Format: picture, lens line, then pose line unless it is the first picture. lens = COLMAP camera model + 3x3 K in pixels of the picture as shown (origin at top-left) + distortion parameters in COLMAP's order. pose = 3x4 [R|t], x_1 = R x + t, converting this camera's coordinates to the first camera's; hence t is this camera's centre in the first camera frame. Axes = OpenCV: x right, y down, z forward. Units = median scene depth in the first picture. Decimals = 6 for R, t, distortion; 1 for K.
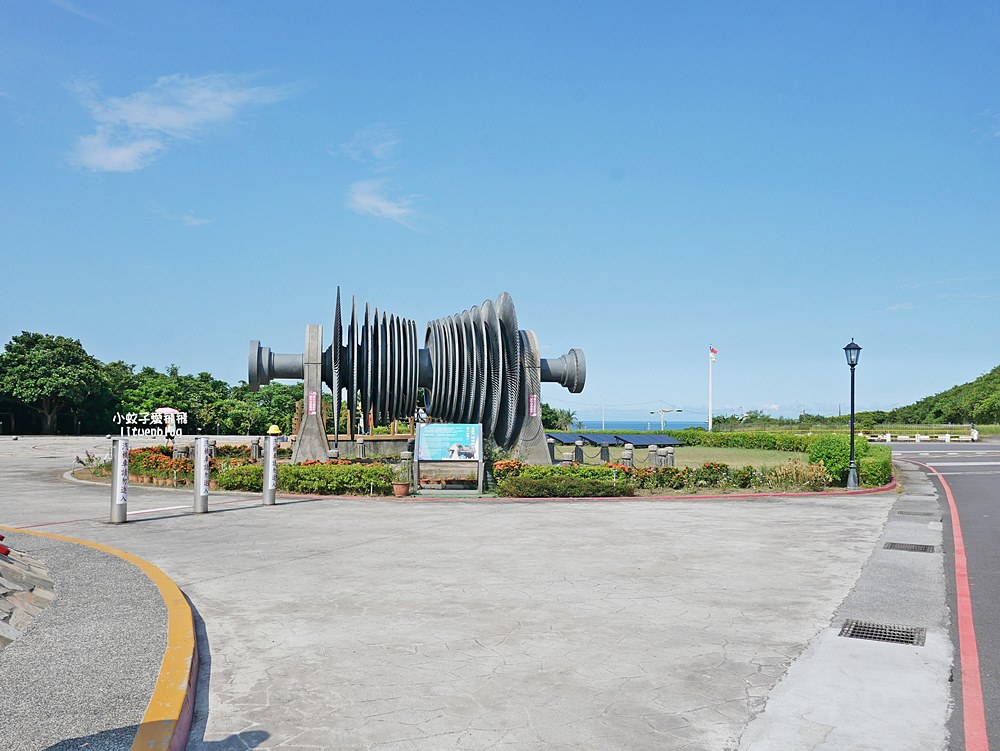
lens RADIAL K [[815.6, 0, 500.0], [0, 815.6, 375.5], [0, 0, 1]] dist [-0.068627, 0.001657]
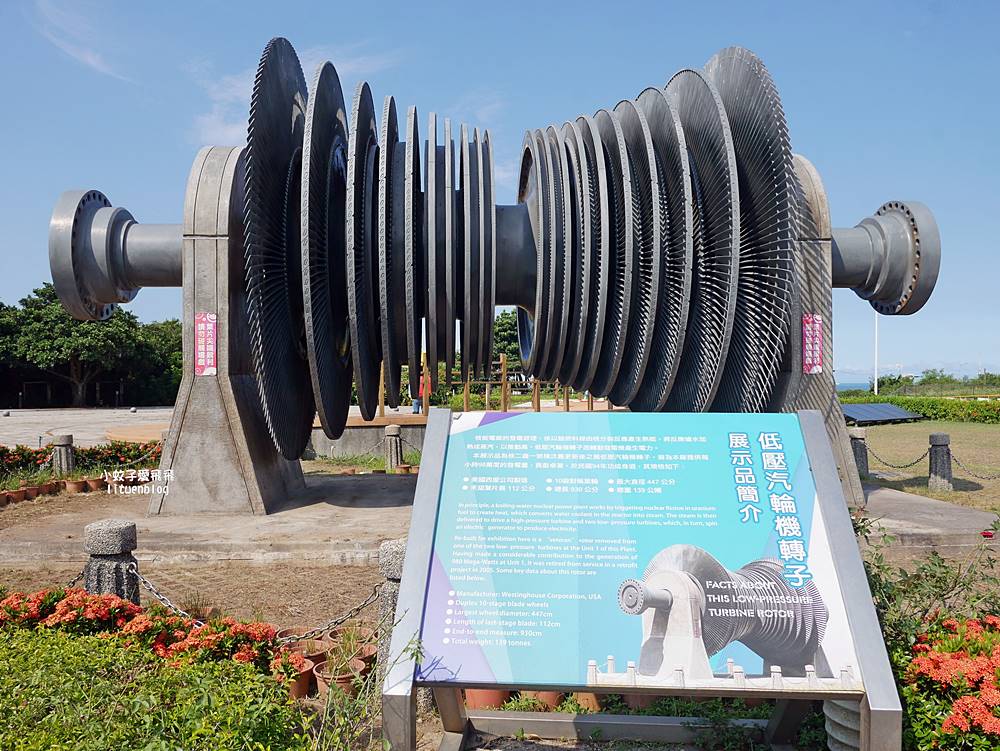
lens RADIAL K [[815.3, 0, 500.0], [0, 815.3, 375.5], [0, 0, 1]] dist [-0.218058, 0.000404]
pose [[0.990661, -0.009795, -0.135995, -0.026617], [0.015733, 0.998966, 0.042656, 0.018172], [0.135436, -0.044398, 0.989791, 0.343256]]
